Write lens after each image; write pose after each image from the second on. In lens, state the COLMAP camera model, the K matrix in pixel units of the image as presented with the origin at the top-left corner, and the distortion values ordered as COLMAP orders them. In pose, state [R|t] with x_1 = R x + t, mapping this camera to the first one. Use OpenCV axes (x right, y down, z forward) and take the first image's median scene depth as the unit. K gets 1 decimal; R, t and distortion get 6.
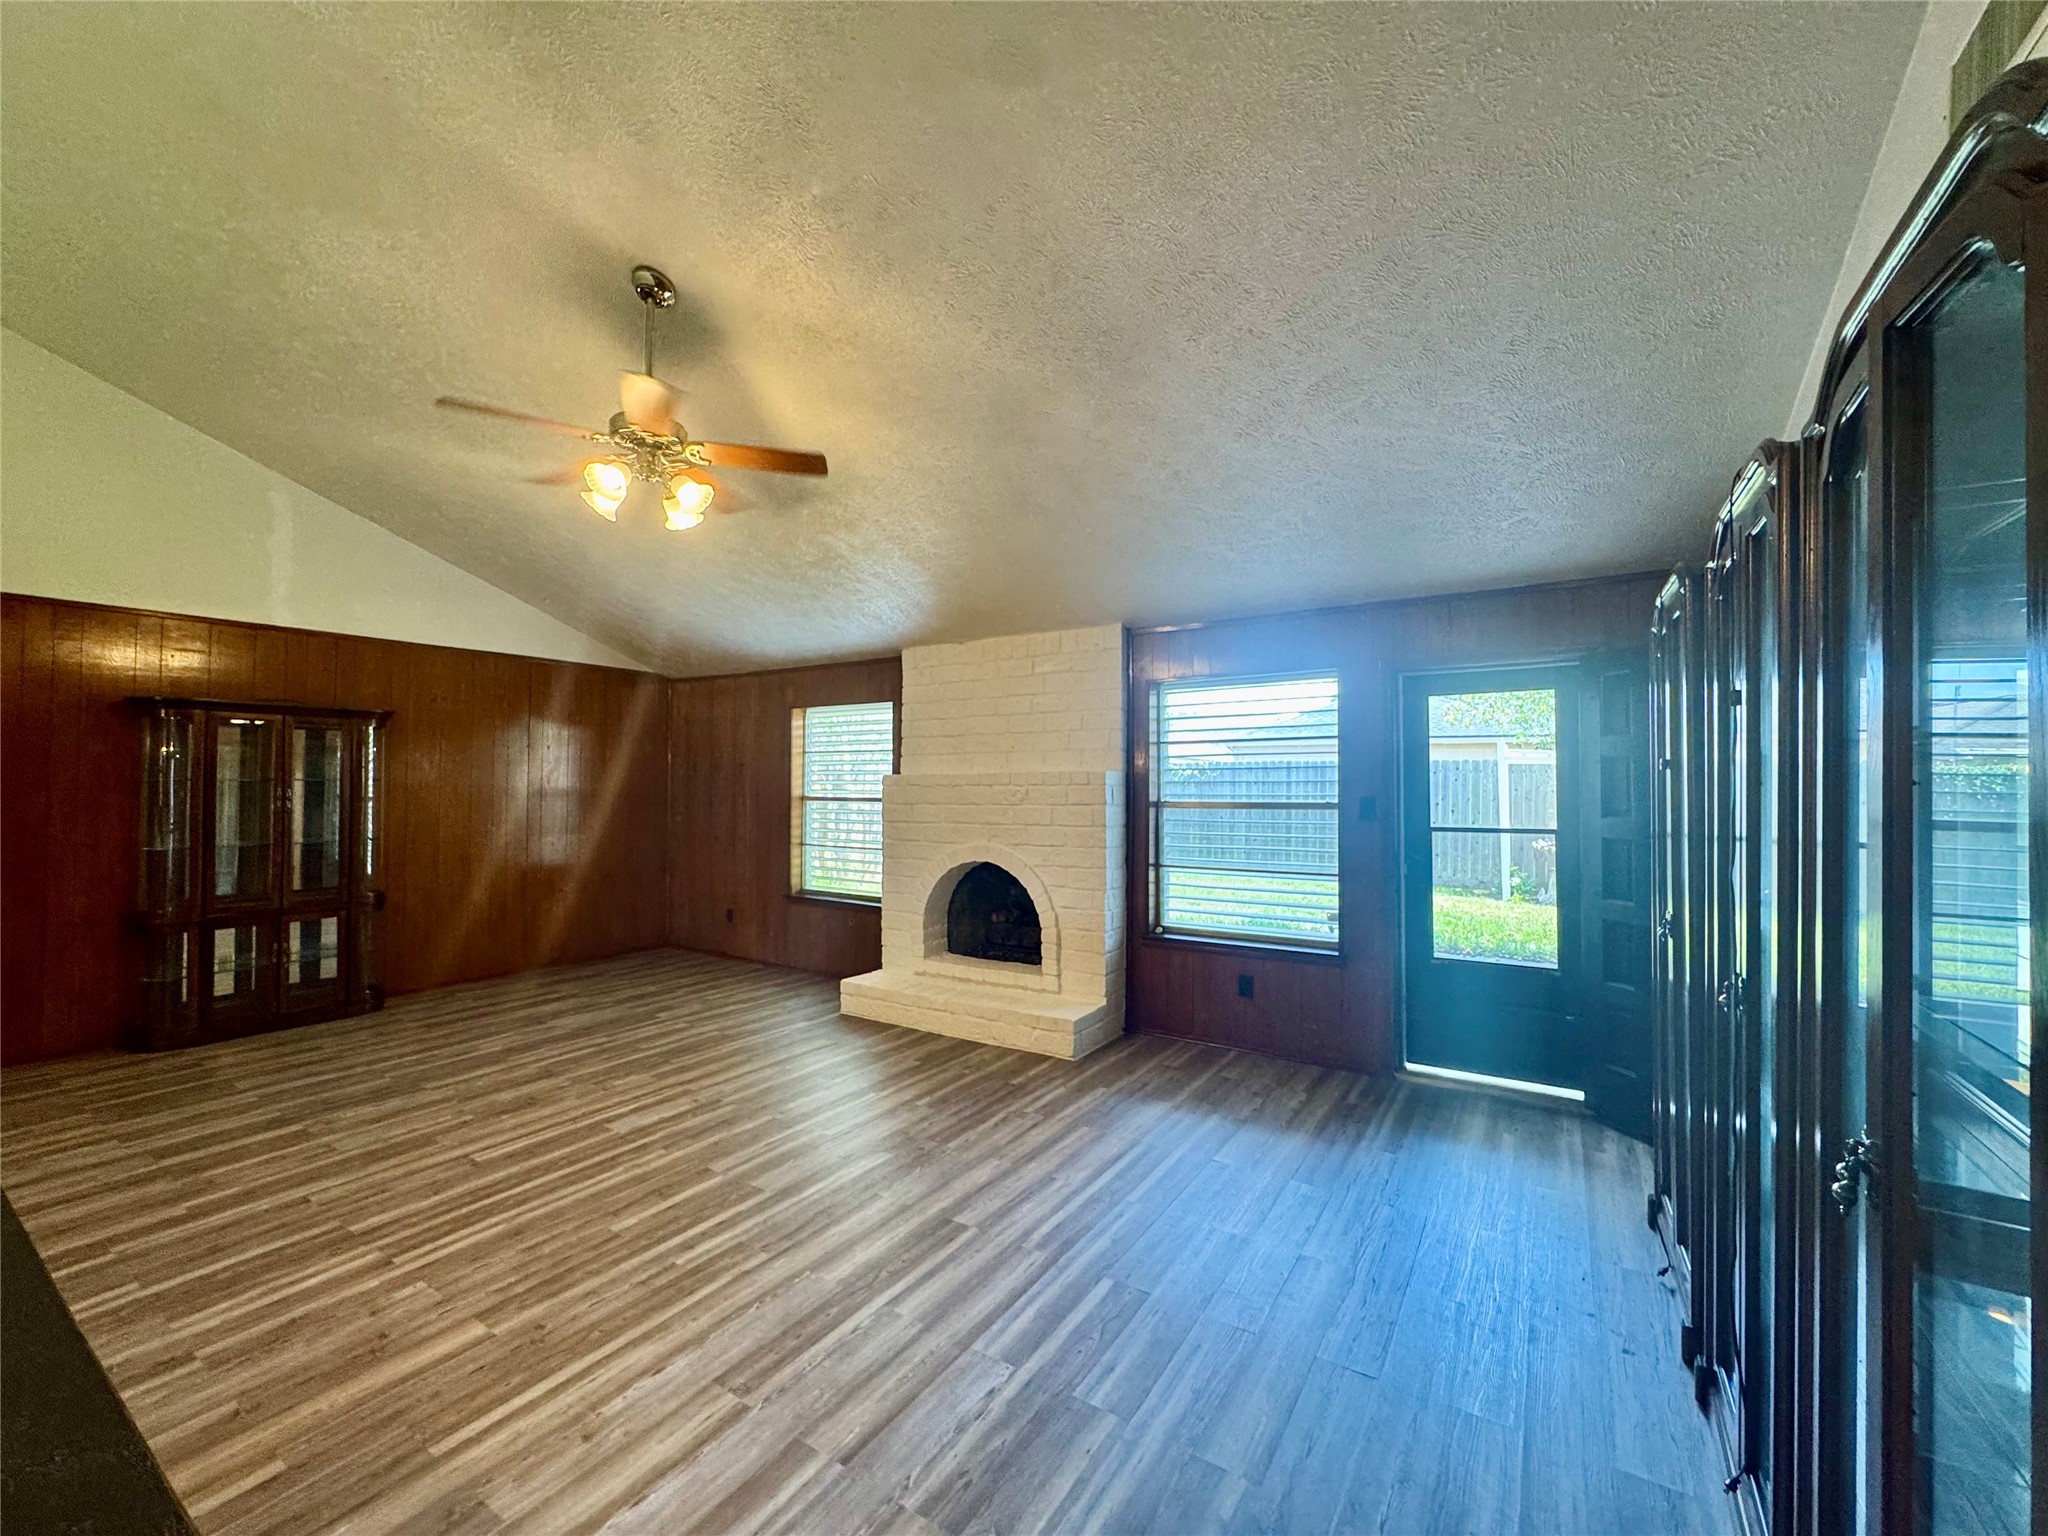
lens RADIAL K [[820.9, 0, 1021.7], [0, 820.9, 773.2], [0, 0, 1]] dist [-0.006721, 0.001183]
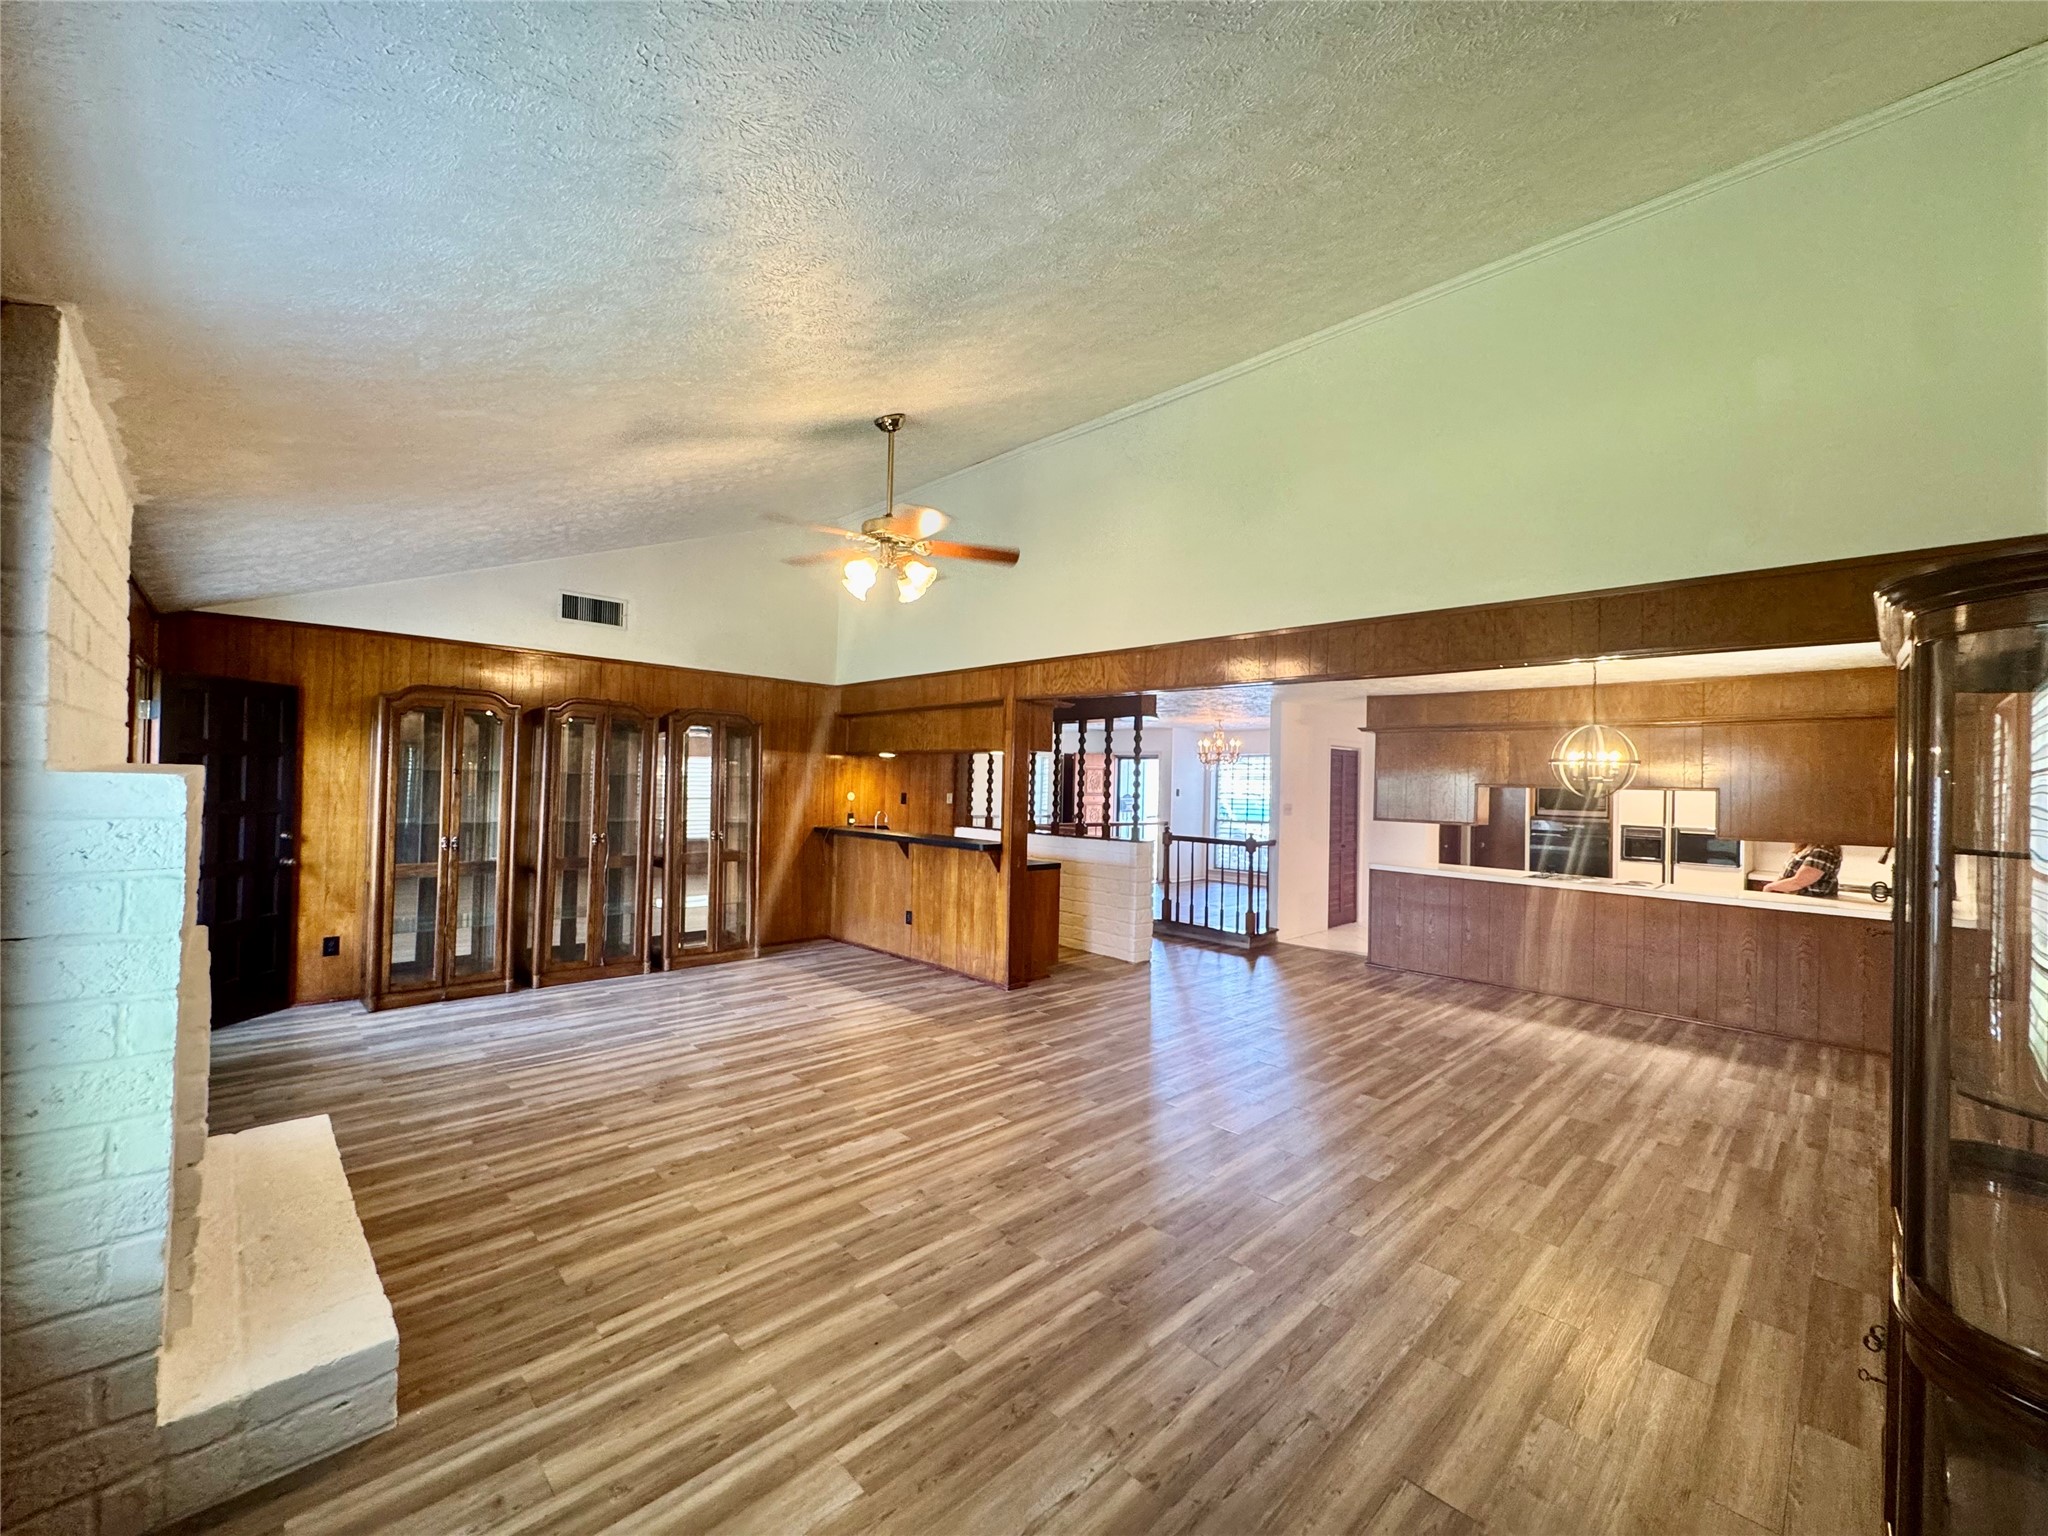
lens RADIAL K [[820.9, 0, 1021.3], [0, 820.9, 769.9], [0, 0, 1]] dist [-0.006721, 0.001183]
pose [[-0.973616, -0.023635, 0.226965, -0.882881], [-0.030069, 0.999237, -0.024933, -0.003456], [-0.226203, -0.031100, -0.973584, 2.012810]]
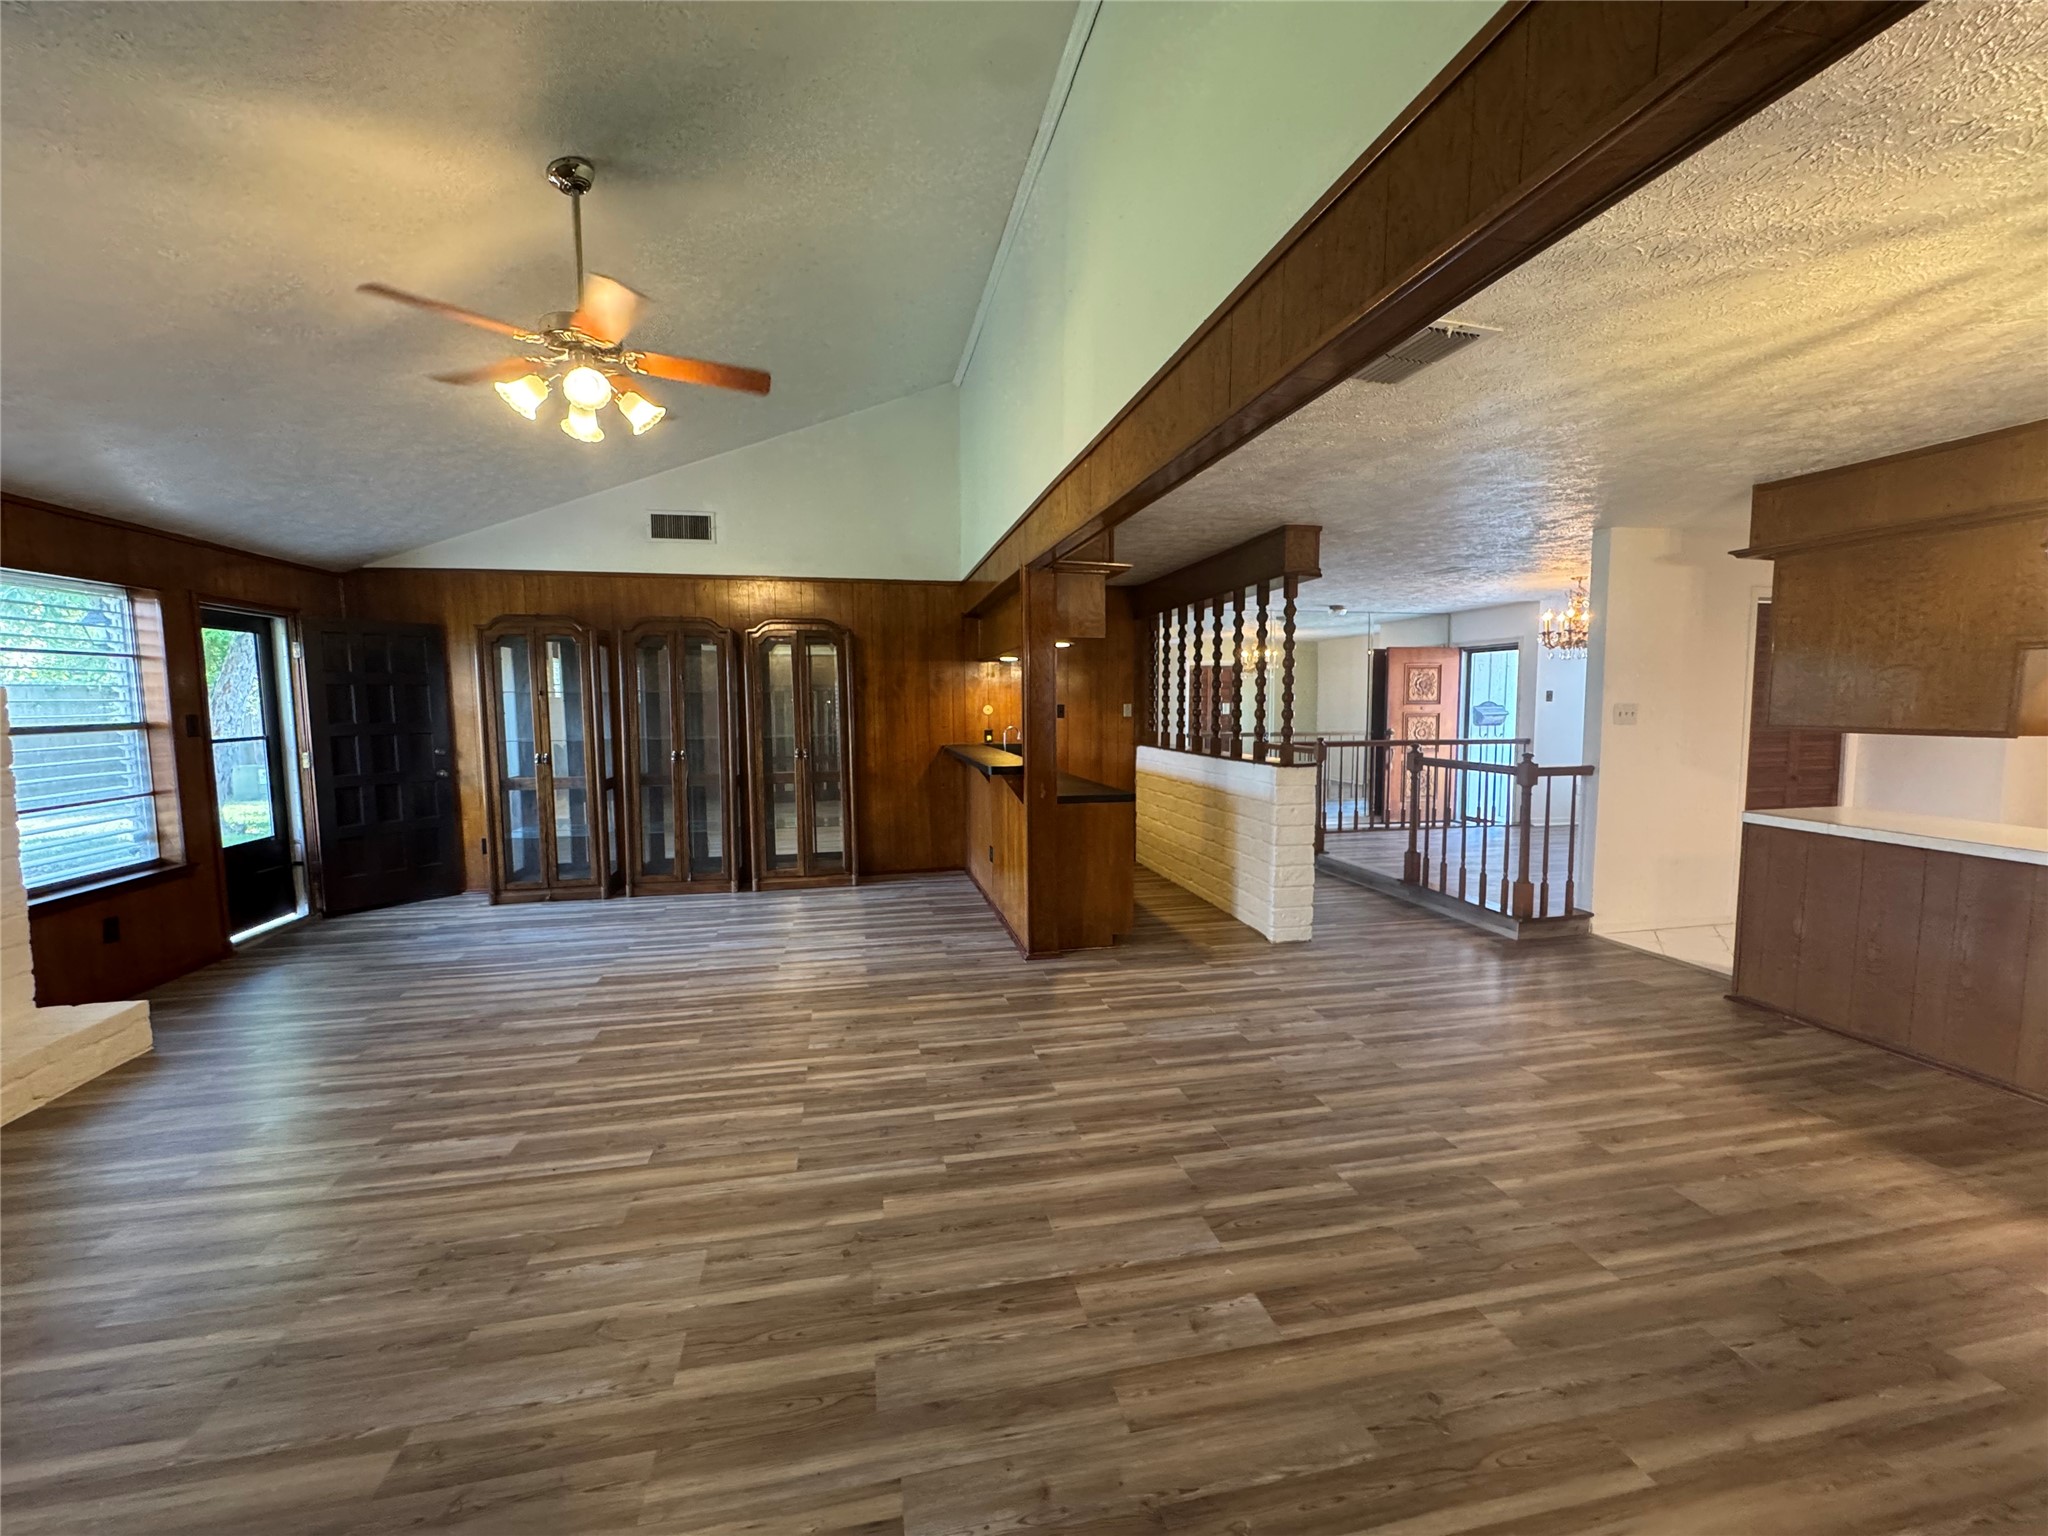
lens RADIAL K [[820.9, 0, 1020.5], [0, 820.9, 768.1], [0, 0, 1]] dist [-0.006721, 0.001183]
pose [[-0.700223, -0.056667, 0.711671, -1.391176], [-0.002211, 0.997012, 0.077212, 0.015263], [-0.713920, 0.052492, -0.698257, 1.198329]]
